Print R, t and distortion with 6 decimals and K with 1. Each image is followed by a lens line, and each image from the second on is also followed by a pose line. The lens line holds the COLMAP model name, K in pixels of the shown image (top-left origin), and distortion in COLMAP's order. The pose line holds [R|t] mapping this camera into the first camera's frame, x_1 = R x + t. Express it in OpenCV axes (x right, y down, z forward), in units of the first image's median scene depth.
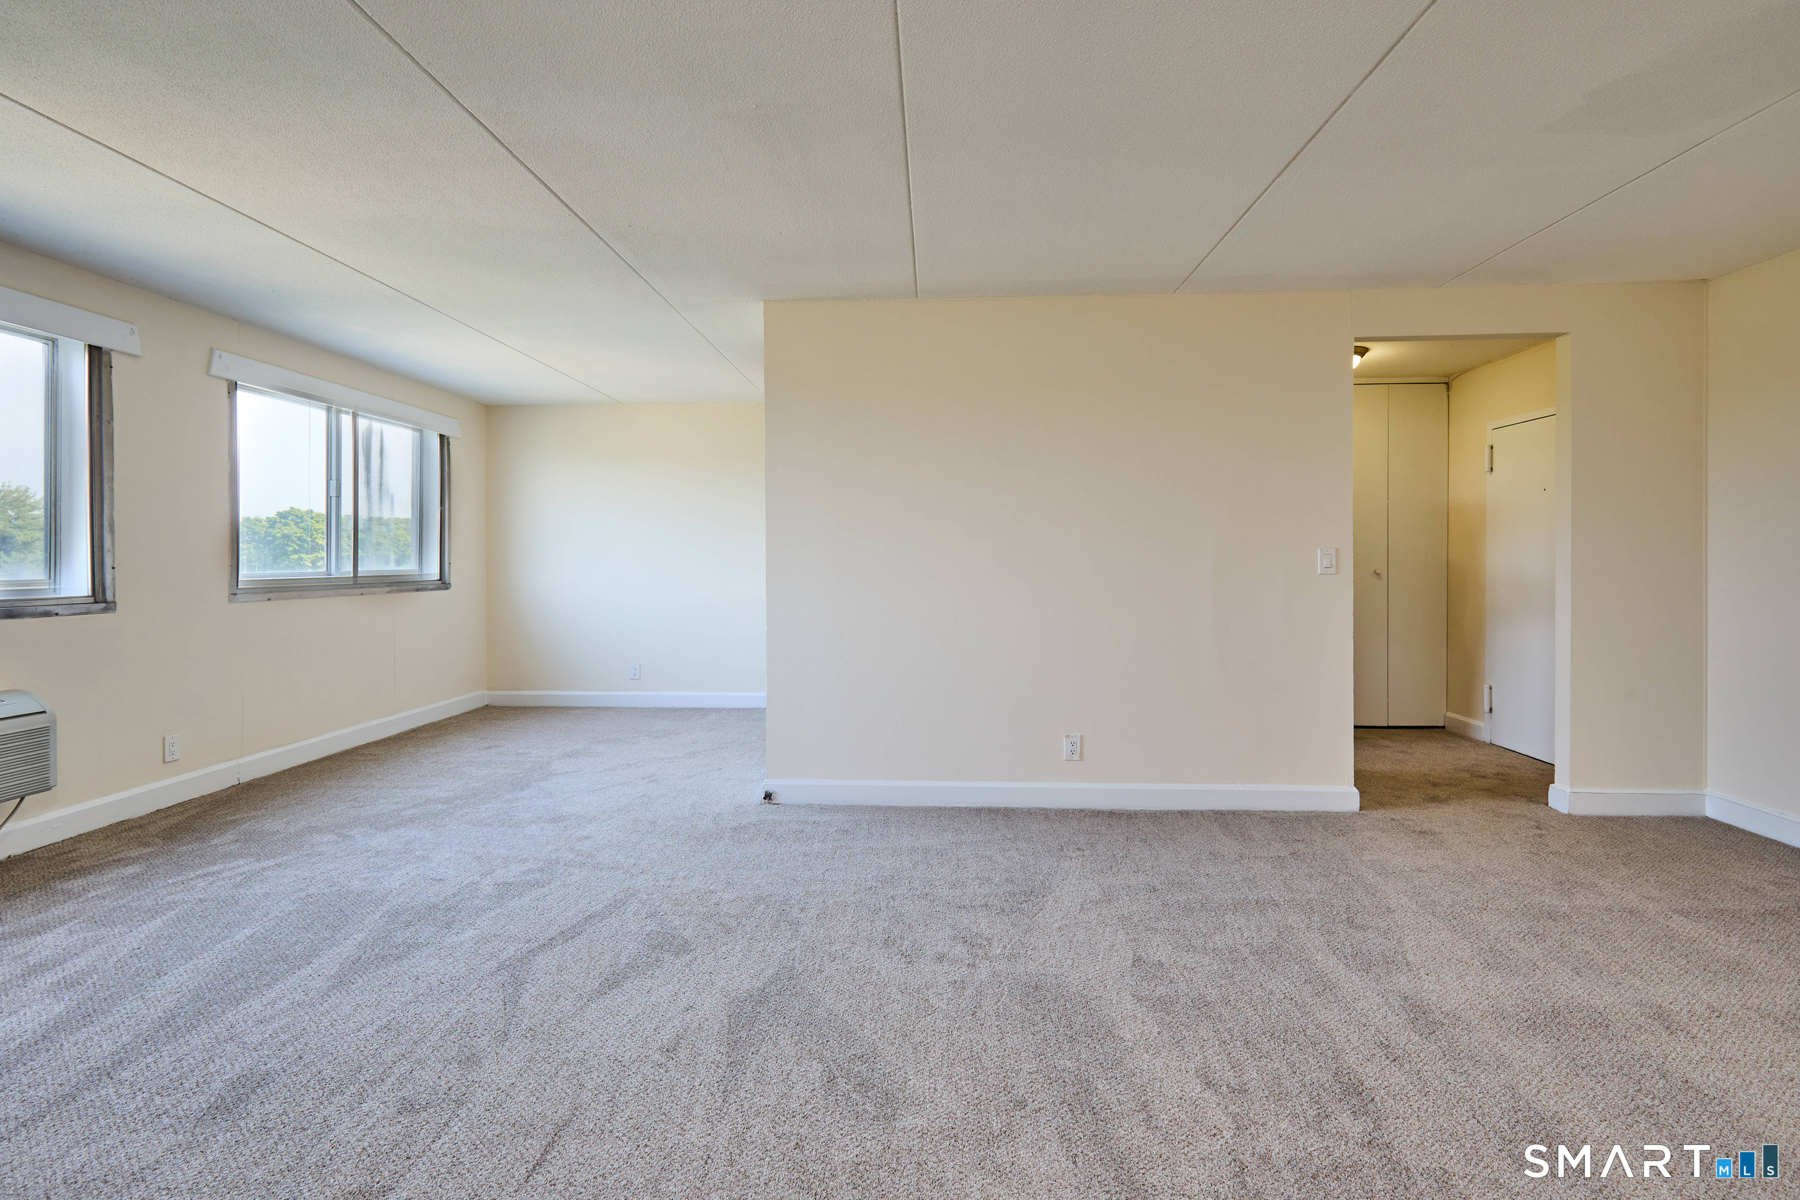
lens RADIAL K [[821.6, 0, 895.3], [0, 821.6, 561.8], [0, 0, 1]] dist [0.002810, 0.000115]
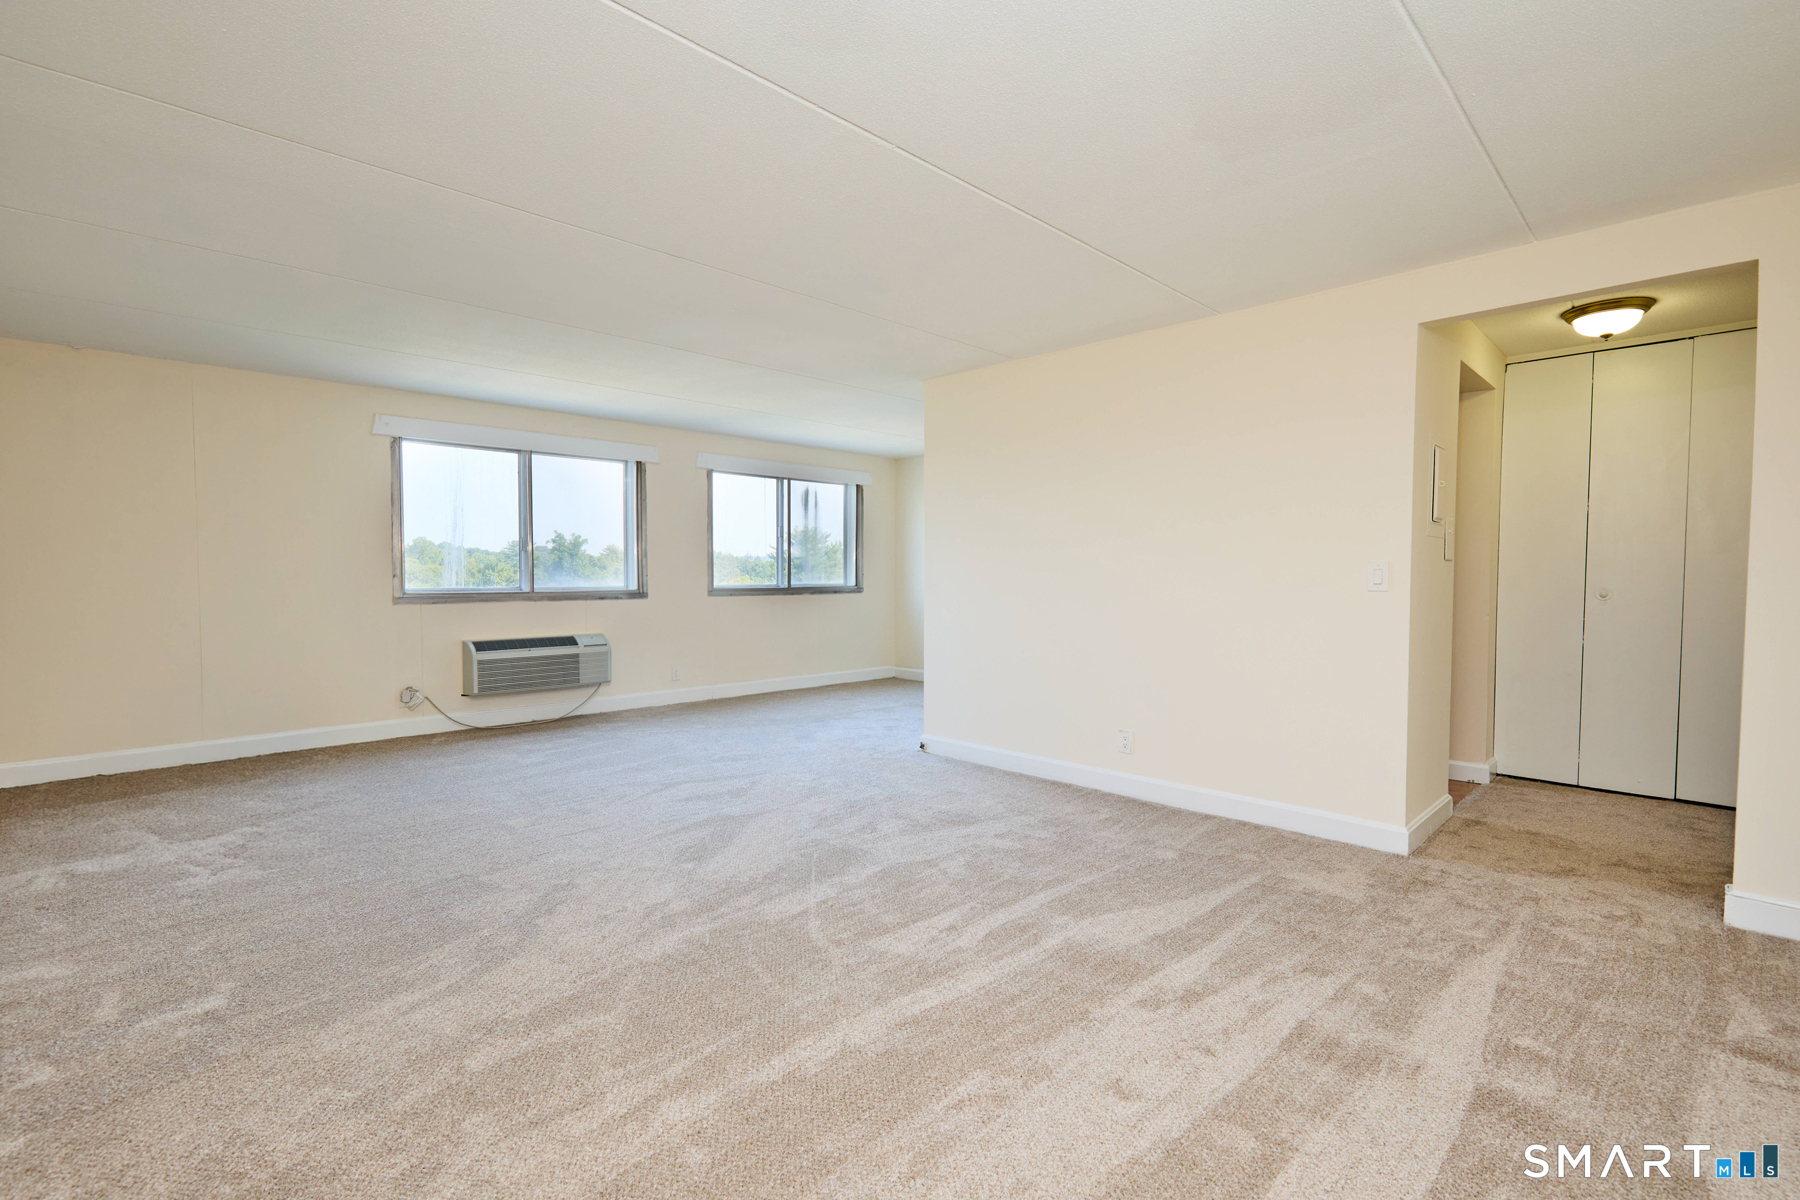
lens RADIAL K [[823.3, 0, 895.0], [0, 823.3, 601.6], [0, 0, 1]] dist [0.002528, -0.000607]
pose [[0.740929, 0.027430, -0.671023, 0.783396], [-0.004773, 0.999355, 0.035581, -0.003929], [0.671566, -0.023160, 0.740583, -0.041351]]
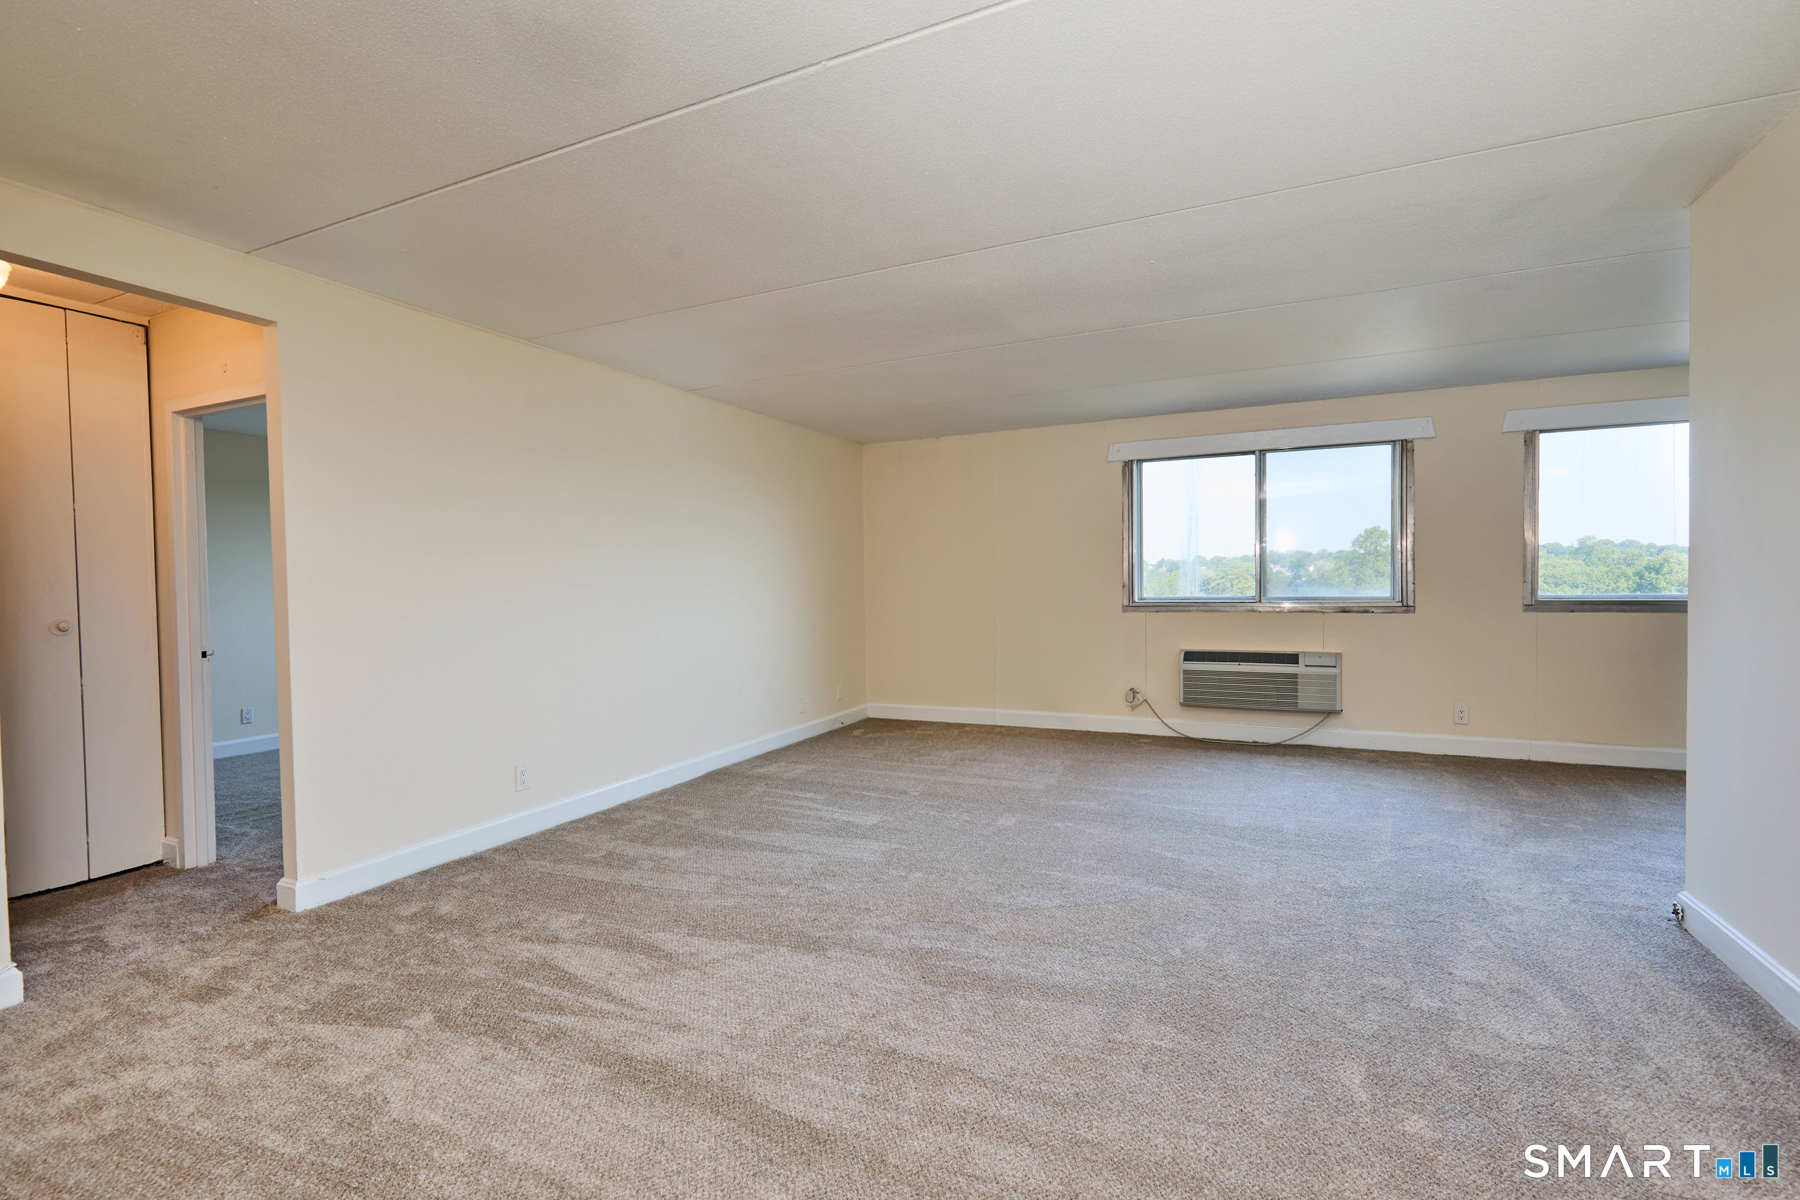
lens RADIAL K [[823.3, 0, 895.0], [0, 823.3, 601.6], [0, 0, 1]] dist [0.002528, -0.000607]
pose [[-0.375928, 0.027737, -0.926233, 0.809611], [0.010826, 0.999615, 0.025541, -0.009219], [0.926585, -0.000426, -0.376084, 0.692290]]
